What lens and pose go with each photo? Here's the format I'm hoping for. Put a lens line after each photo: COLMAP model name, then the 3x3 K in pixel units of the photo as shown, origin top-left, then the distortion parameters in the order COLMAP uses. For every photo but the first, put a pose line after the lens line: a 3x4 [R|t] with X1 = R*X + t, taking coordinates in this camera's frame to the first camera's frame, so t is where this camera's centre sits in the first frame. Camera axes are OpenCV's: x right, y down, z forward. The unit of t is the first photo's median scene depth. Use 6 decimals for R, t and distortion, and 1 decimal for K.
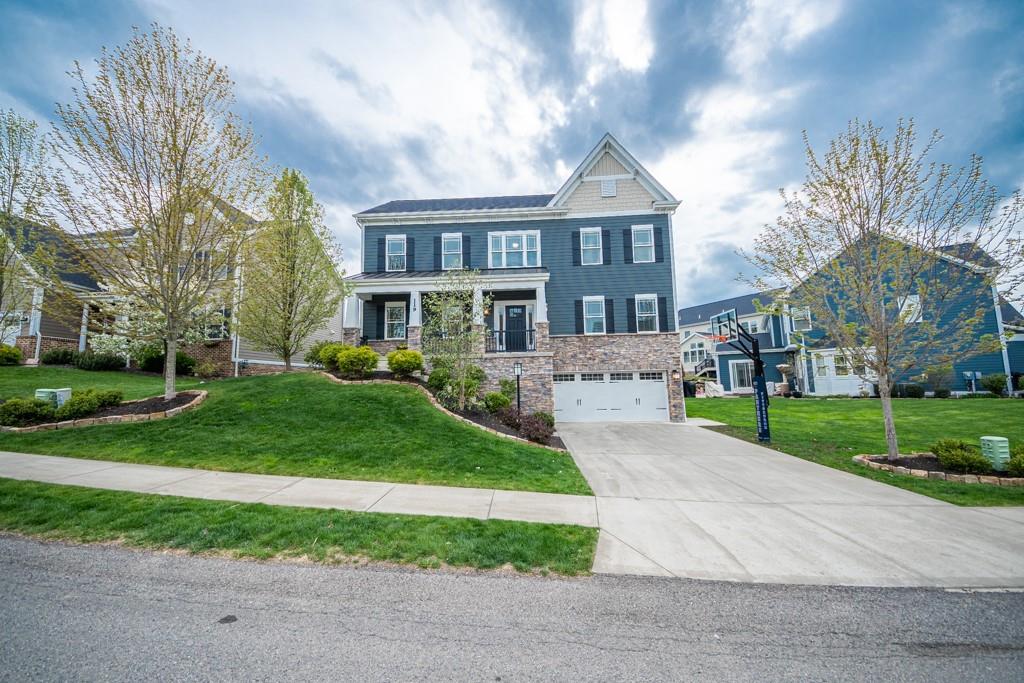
lens RADIAL K [[331.2, 0, 512.0], [0, 331.2, 341.5], [0, 0, 1]] dist [0.000260, -0.000035]
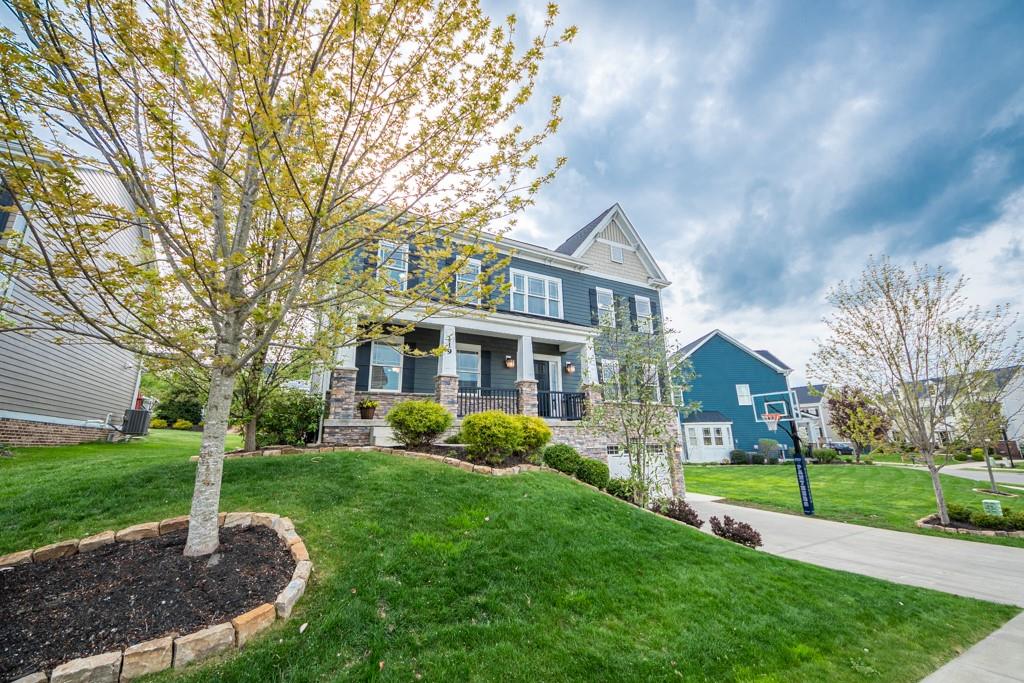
lens RADIAL K [[378.9, 0, 512.0], [0, 378.9, 341.5], [0, 0, 1]] dist [0.000582, 0.000017]
pose [[0.856184, 0.139683, 0.497431, -0.514074], [-0.064178, 0.984057, -0.165868, 0.006219], [-0.512670, 0.110090, 0.851499, 0.218376]]
